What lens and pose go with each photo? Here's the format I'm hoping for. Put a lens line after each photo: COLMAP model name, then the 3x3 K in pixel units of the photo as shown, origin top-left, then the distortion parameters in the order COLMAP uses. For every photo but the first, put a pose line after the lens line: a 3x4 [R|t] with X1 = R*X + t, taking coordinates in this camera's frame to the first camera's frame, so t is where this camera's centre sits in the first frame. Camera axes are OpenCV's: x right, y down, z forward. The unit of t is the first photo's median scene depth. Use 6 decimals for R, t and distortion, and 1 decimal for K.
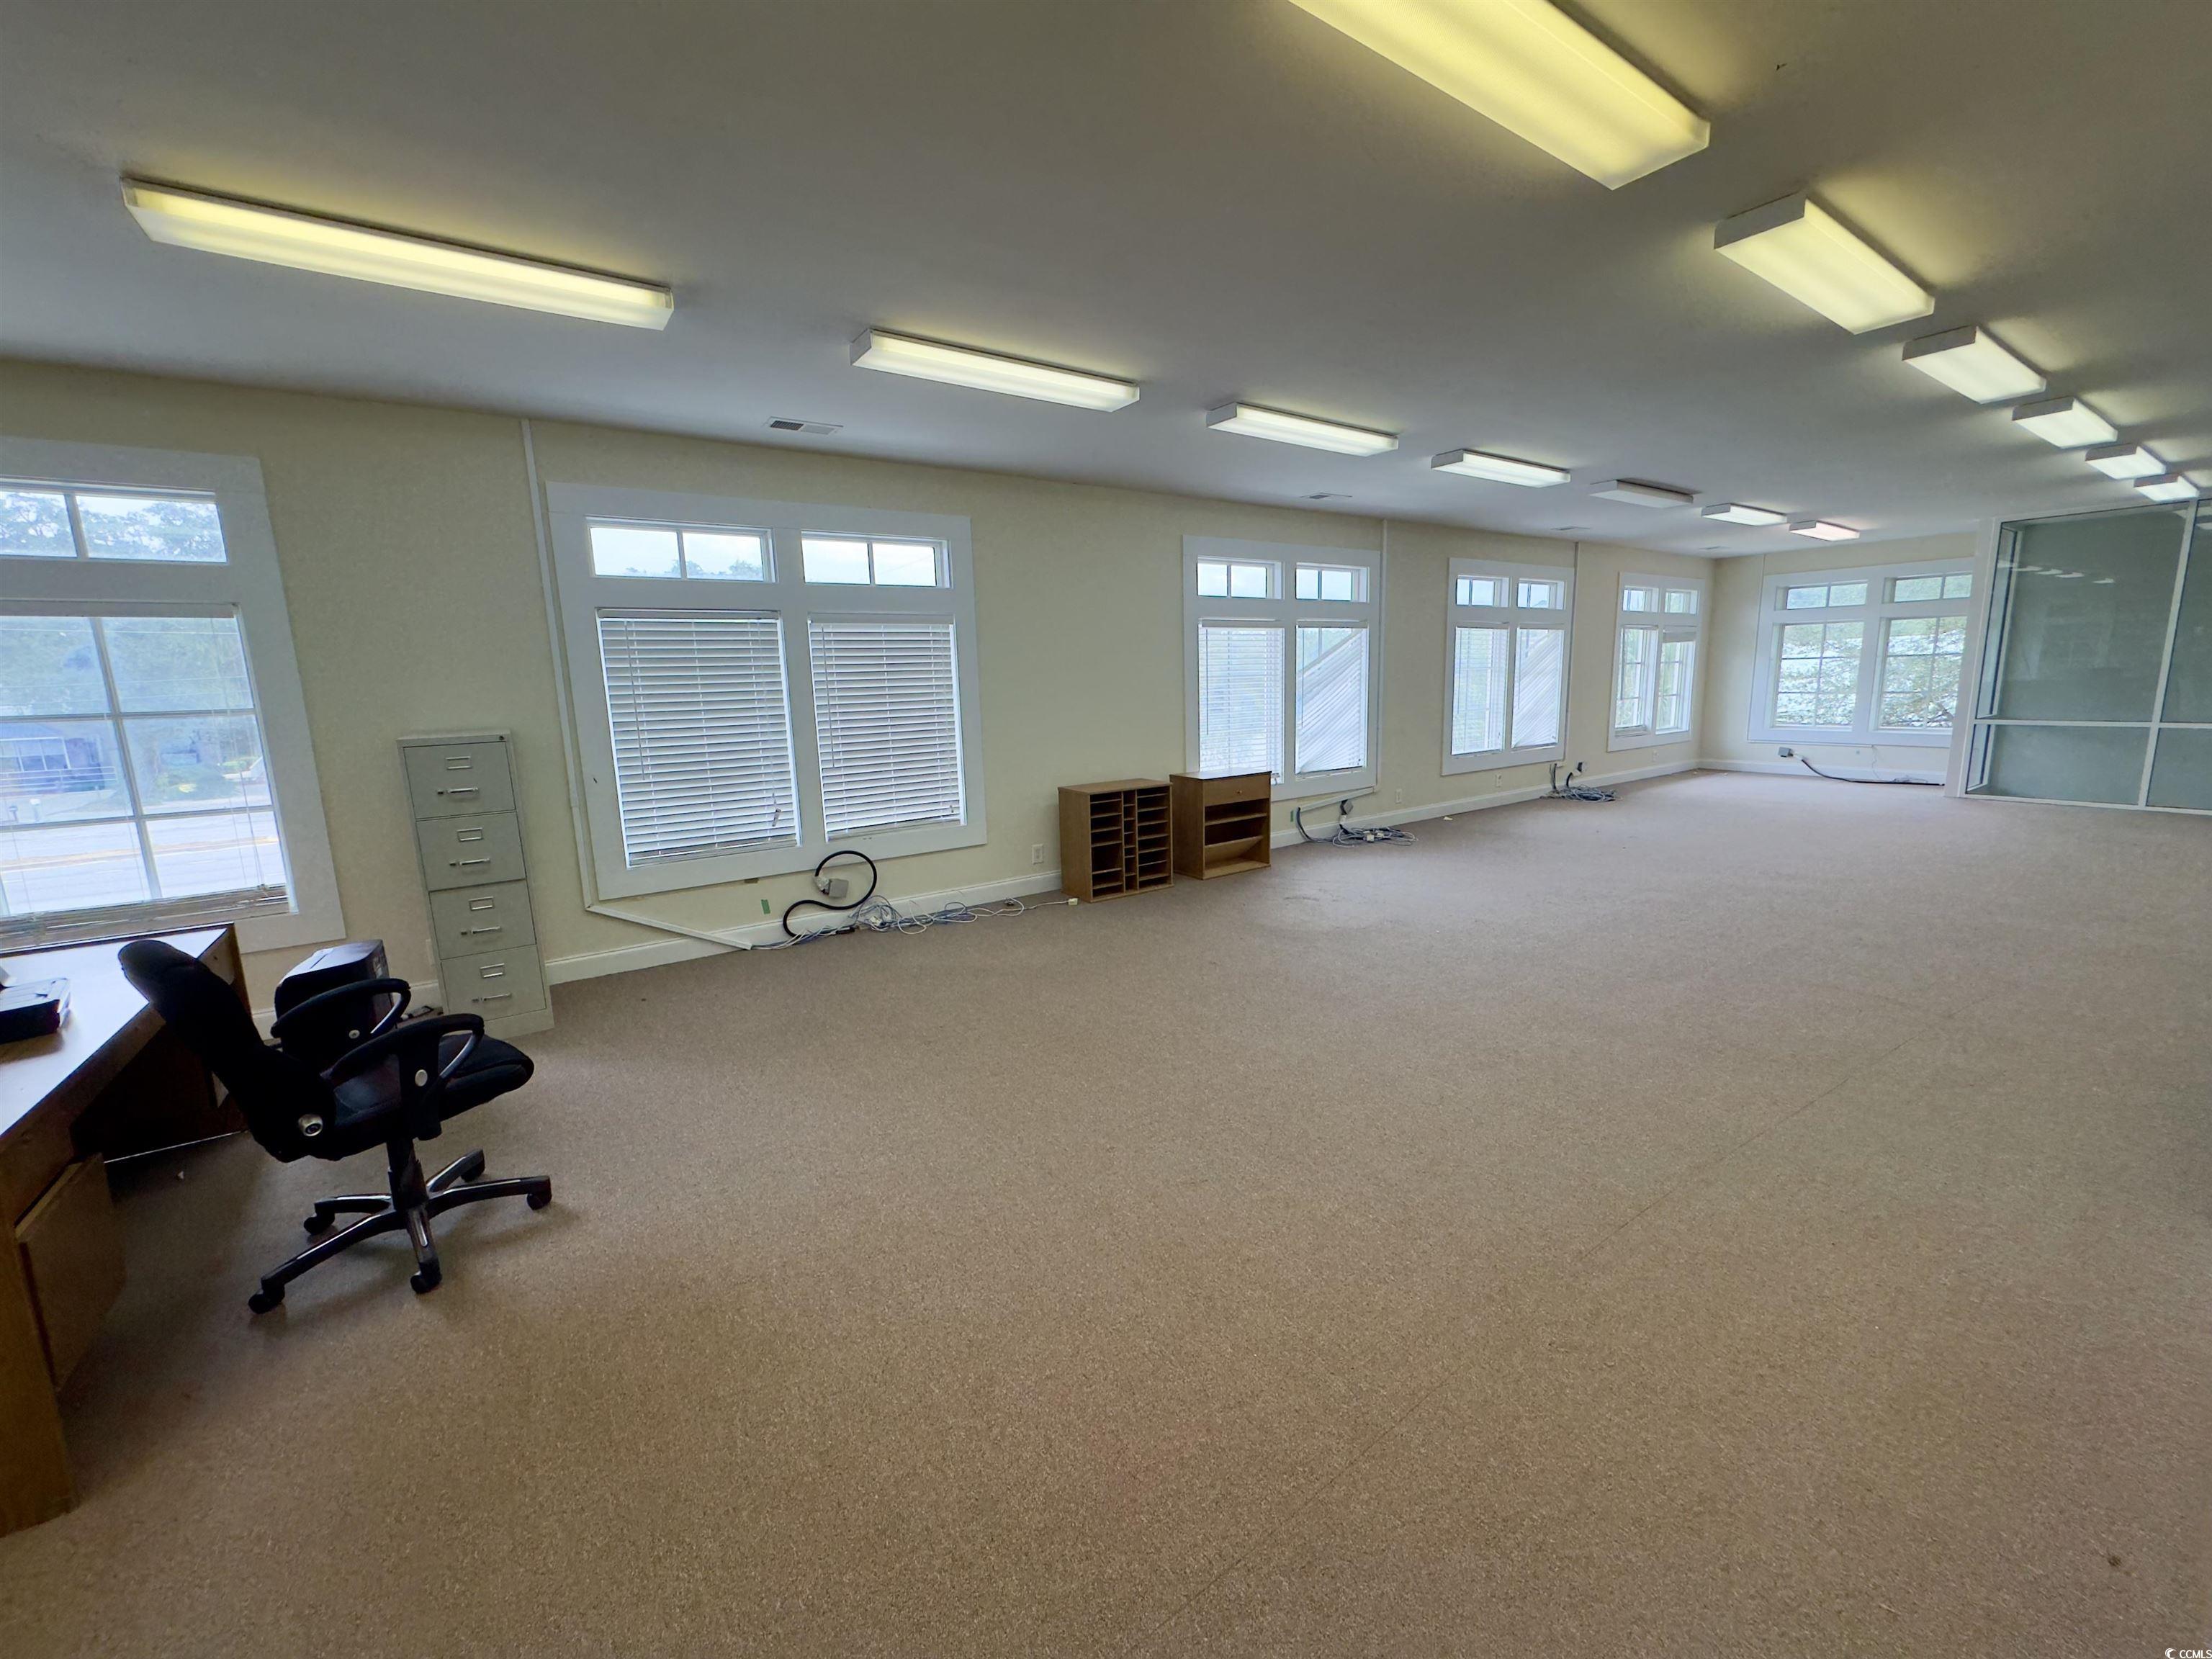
lens RADIAL K [[883.9, 0, 1107.2], [0, 883.9, 820.2], [0, 0, 1]] dist [0.001237, 0.000033]
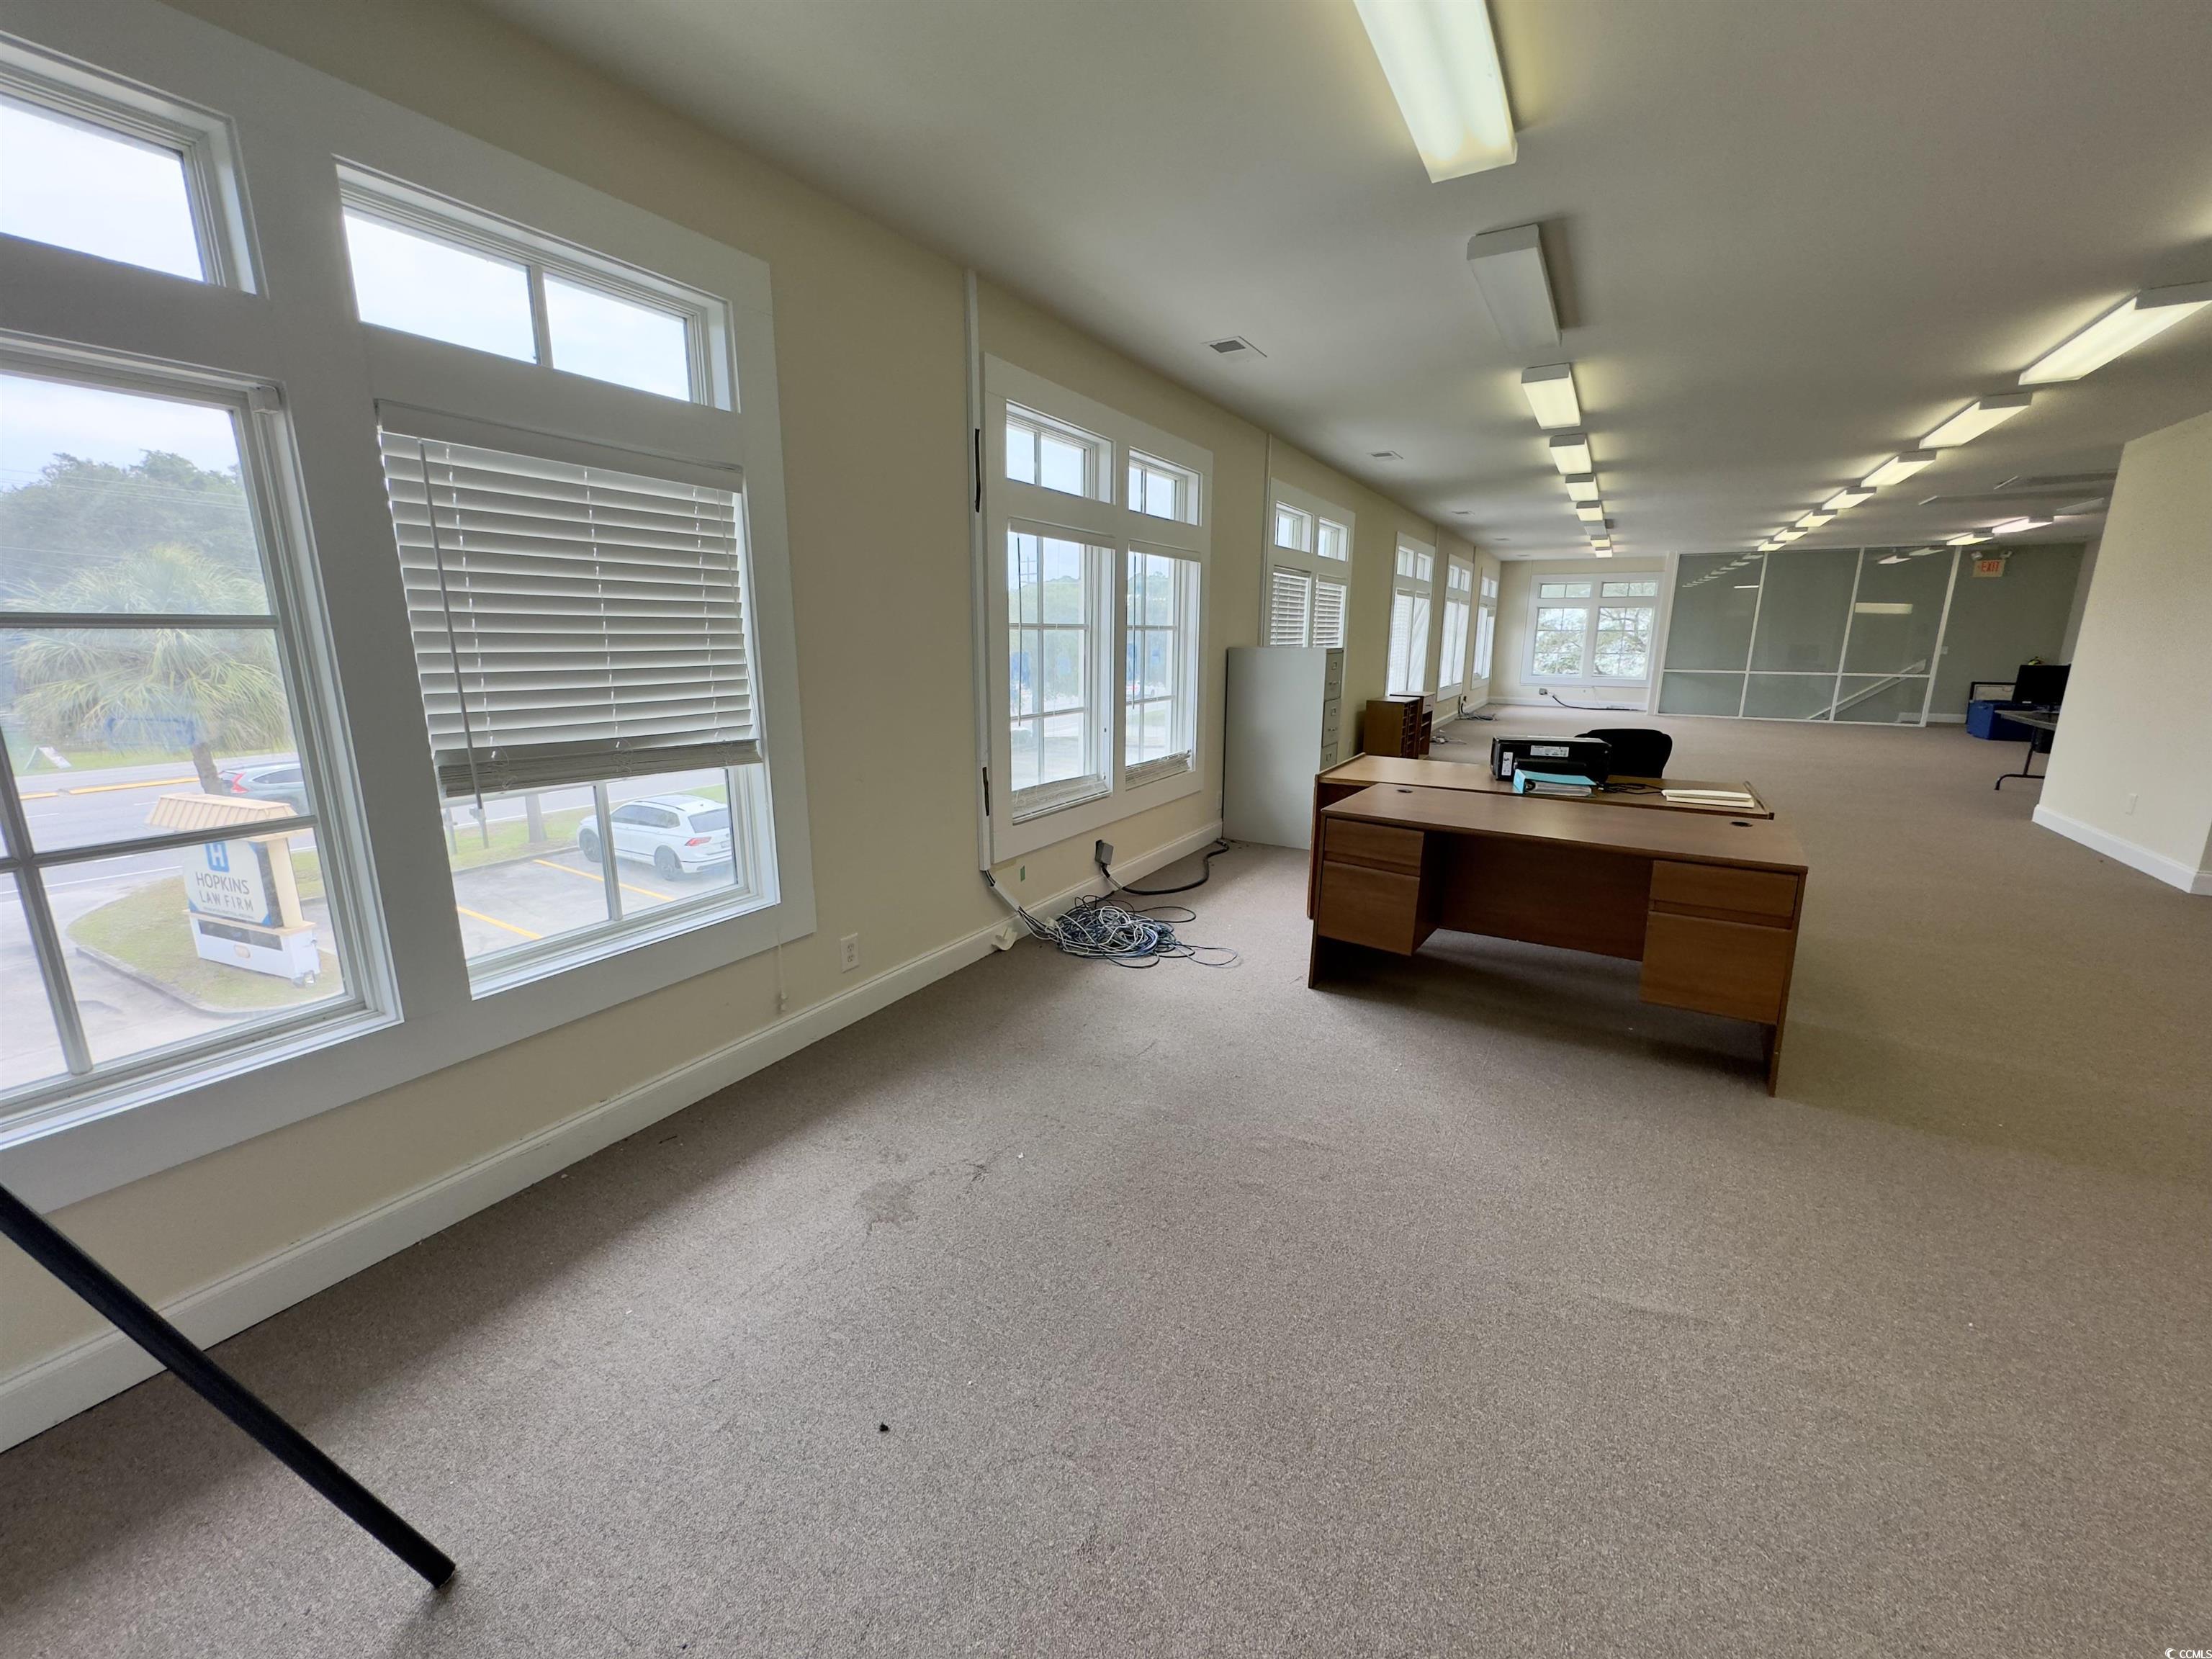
lens RADIAL K [[883.9, 0, 1107.4], [0, 883.9, 820.2], [0, 0, 1]] dist [0.001237, 0.000033]
pose [[0.908496, -0.057673, 0.413894, -0.735711], [0.040032, 0.997887, 0.051178, 0.047897], [-0.415971, -0.029926, 0.908885, -0.114074]]
